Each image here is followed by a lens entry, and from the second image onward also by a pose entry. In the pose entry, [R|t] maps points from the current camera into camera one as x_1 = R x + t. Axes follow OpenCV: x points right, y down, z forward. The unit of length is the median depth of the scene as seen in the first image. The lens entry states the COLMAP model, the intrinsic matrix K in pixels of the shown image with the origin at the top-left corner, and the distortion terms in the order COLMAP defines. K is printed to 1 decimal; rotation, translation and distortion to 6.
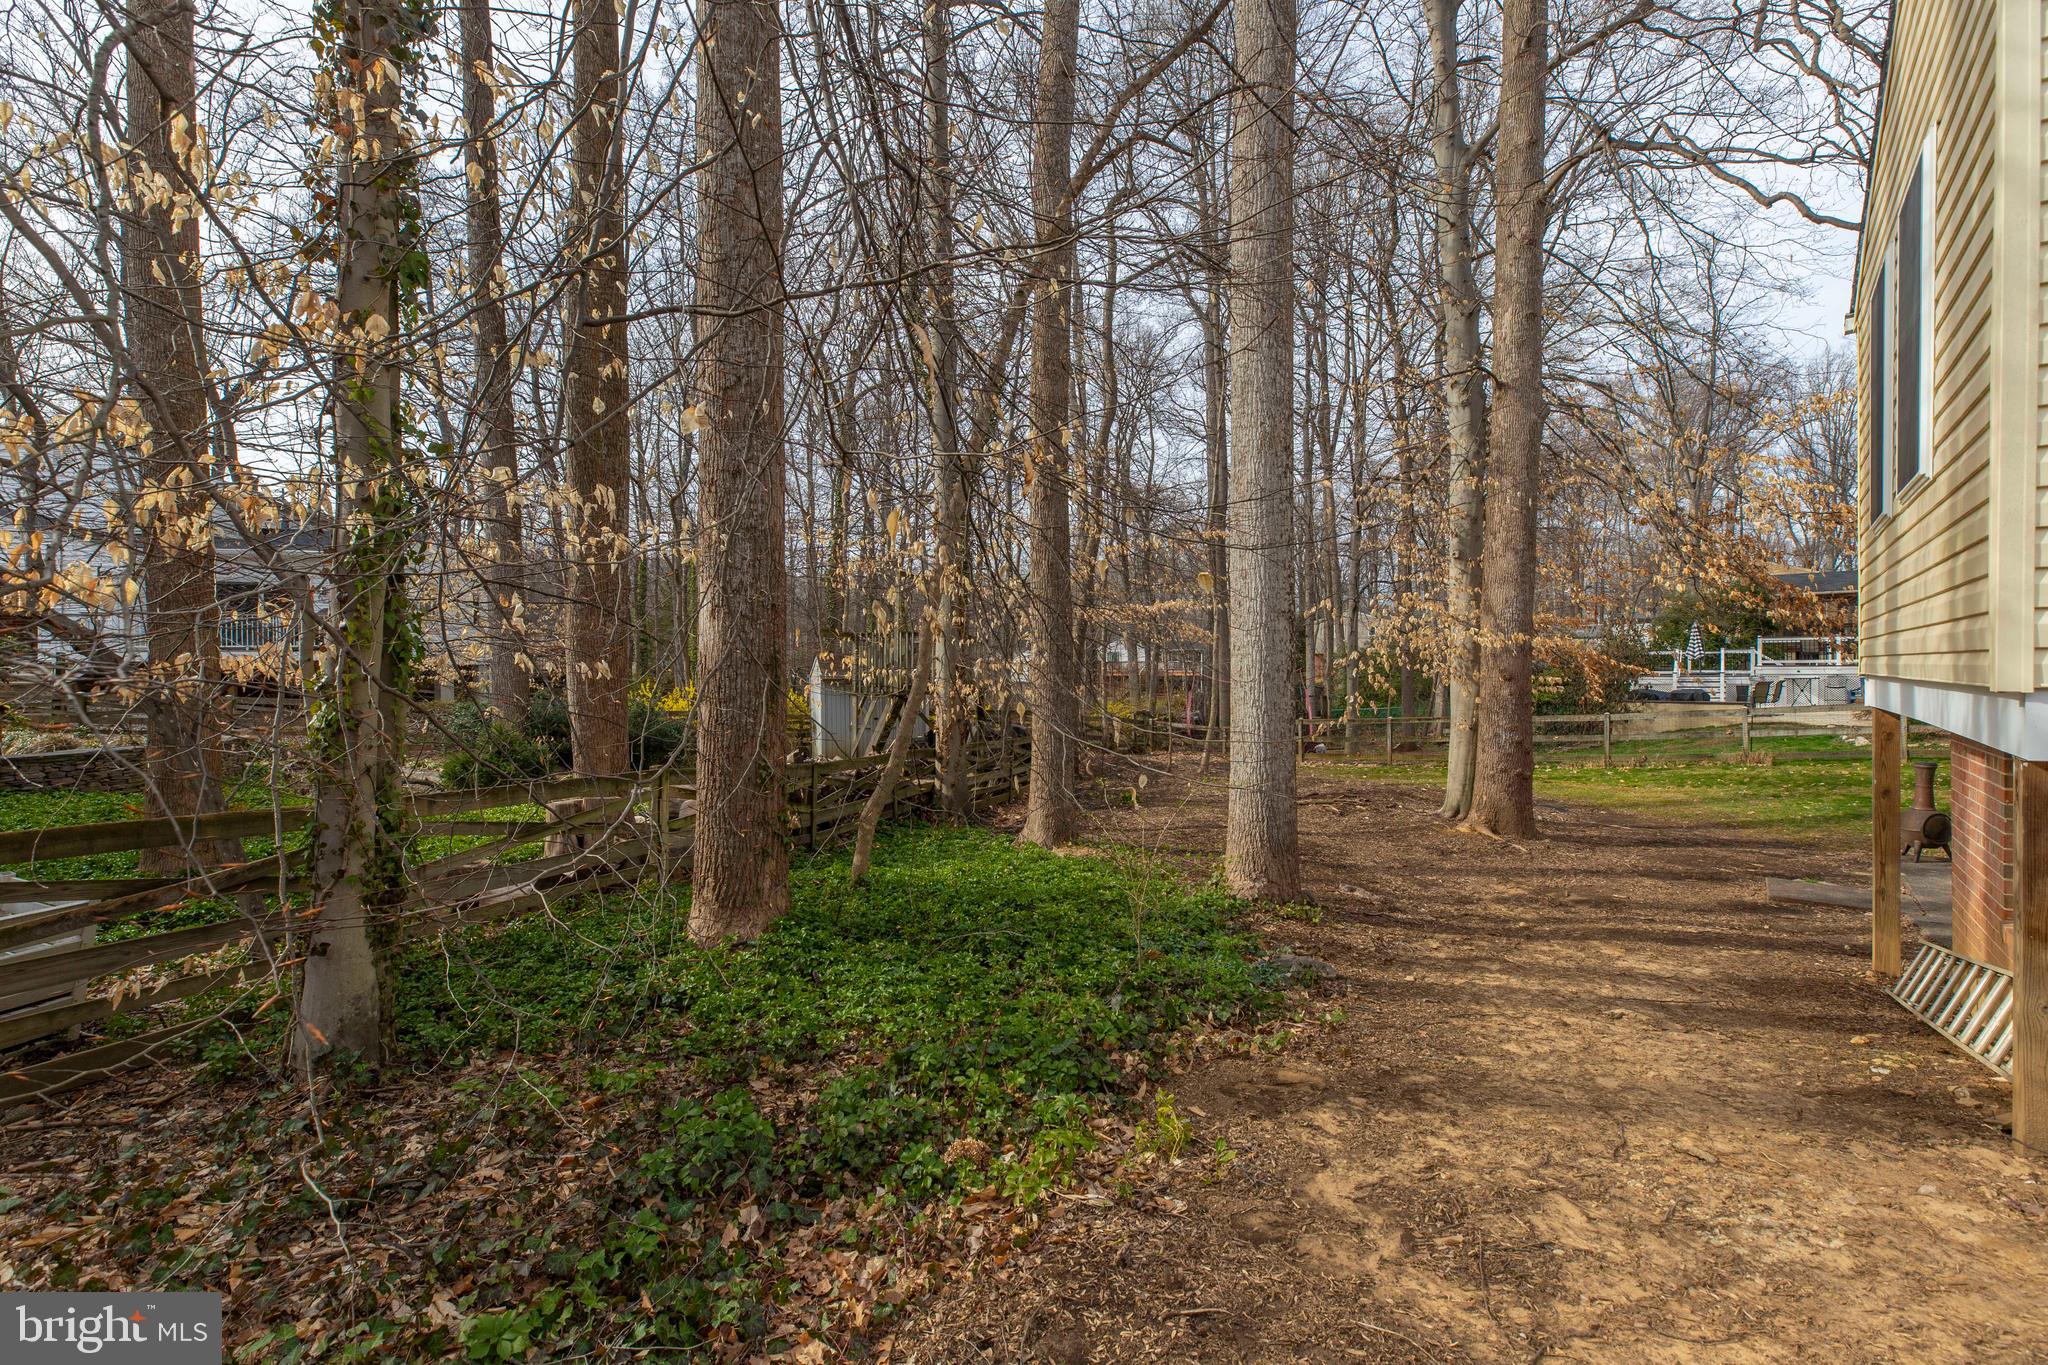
lens RADIAL K [[940.1, 0, 1025.2], [0, 940.1, 677.8], [0, 0, 1]] dist [0.009146, -0.001093]
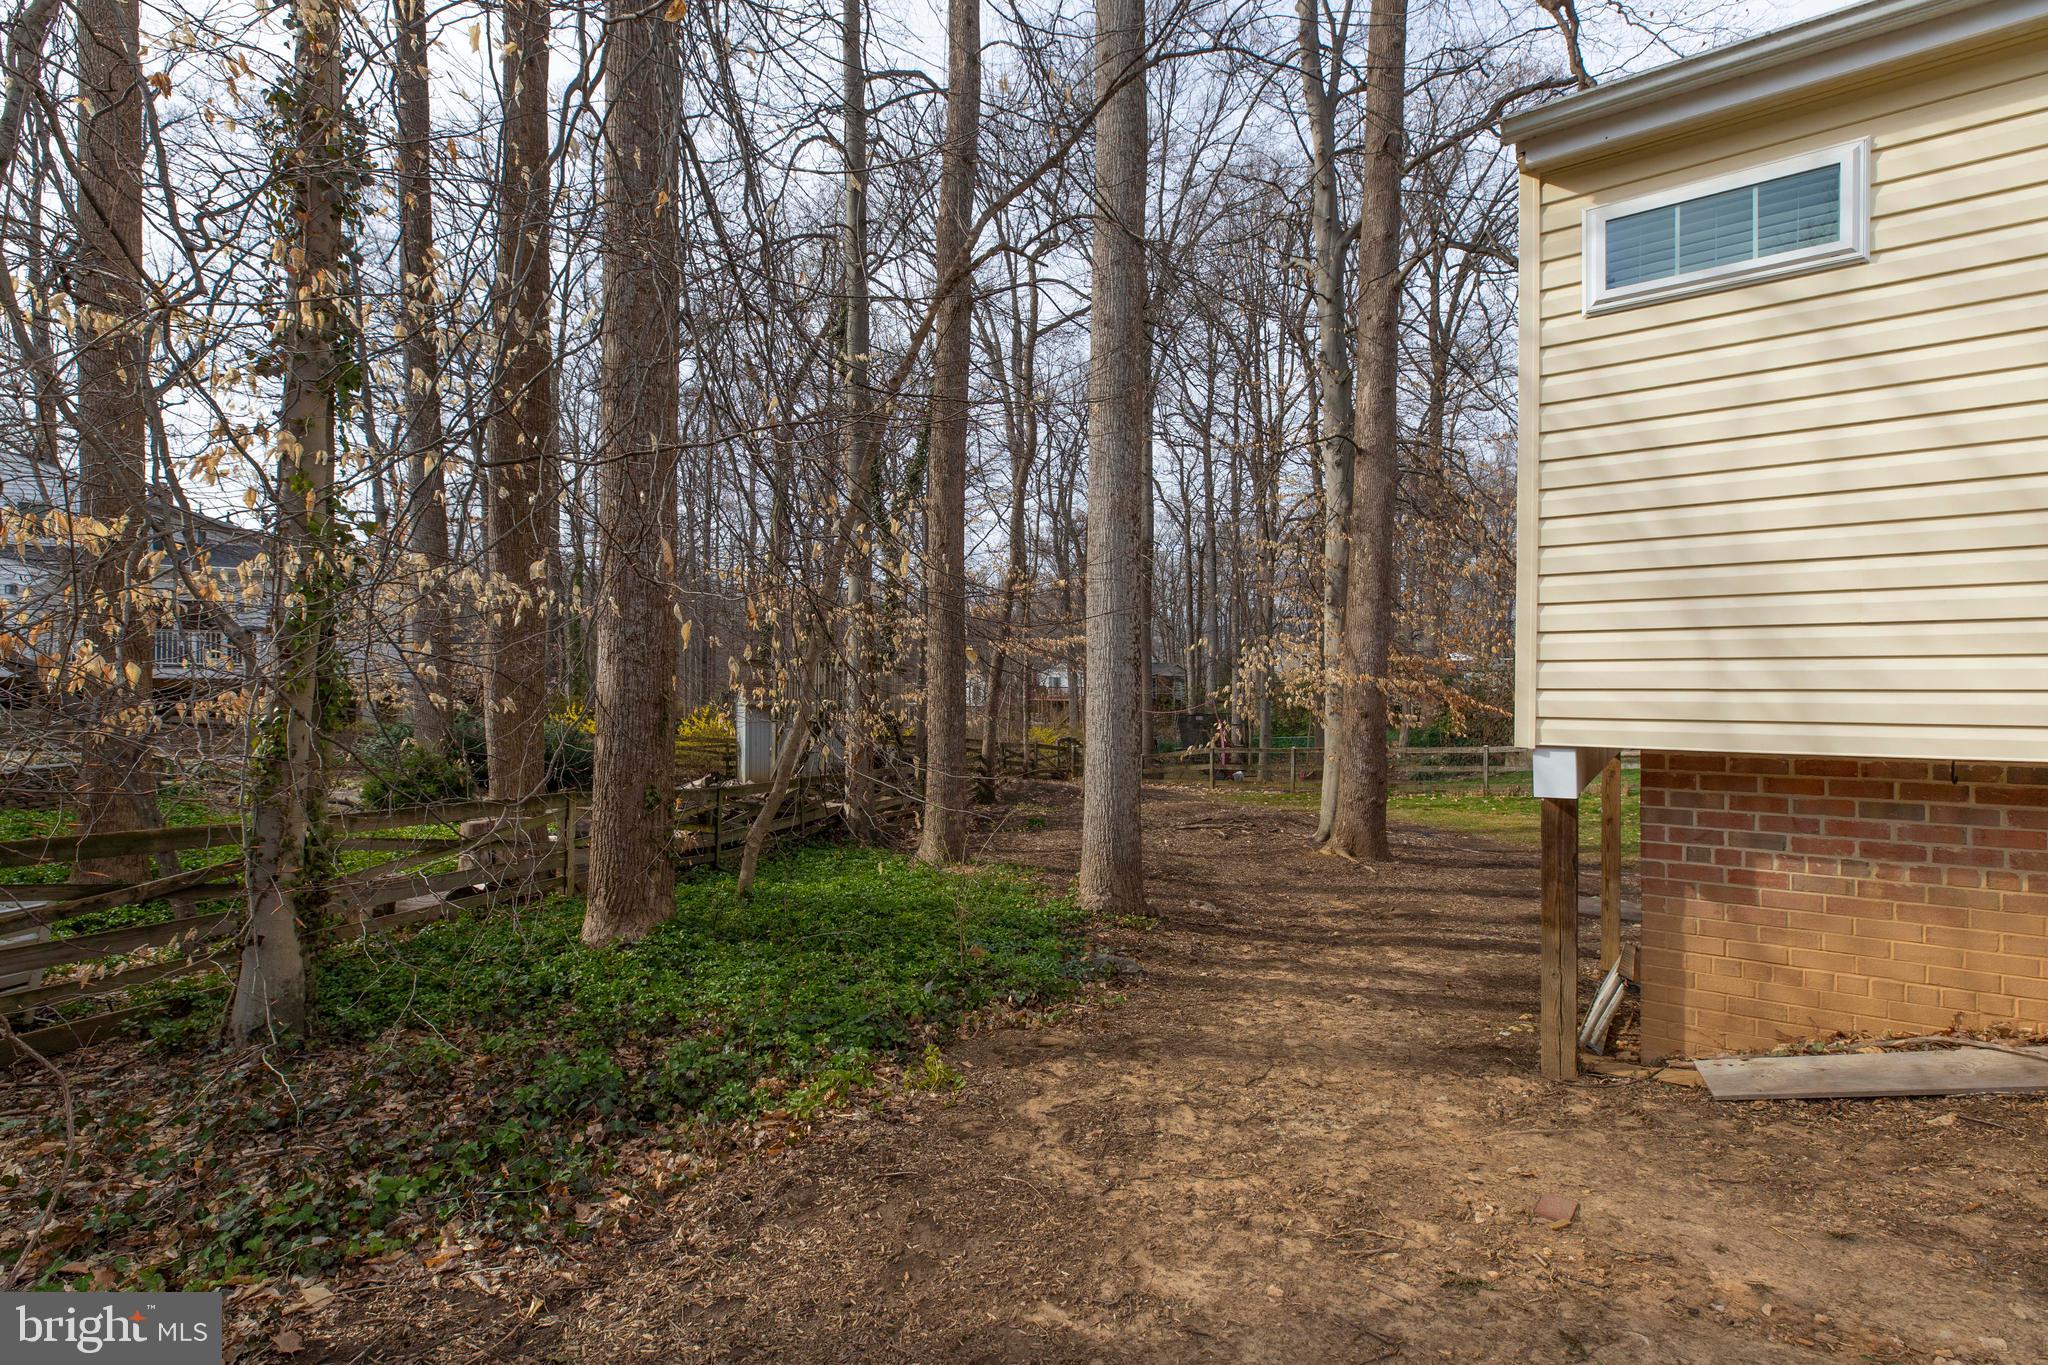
lens RADIAL K [[940.1, 0, 1022.0], [0, 940.1, 691.8], [0, 0, 1]] dist [0.009146, -0.001093]
pose [[0.998413, 0.013907, 0.054577, 0.140748], [-0.013346, 0.999854, -0.010630, -0.028172], [-0.054717, 0.009884, 0.998453, -0.229276]]
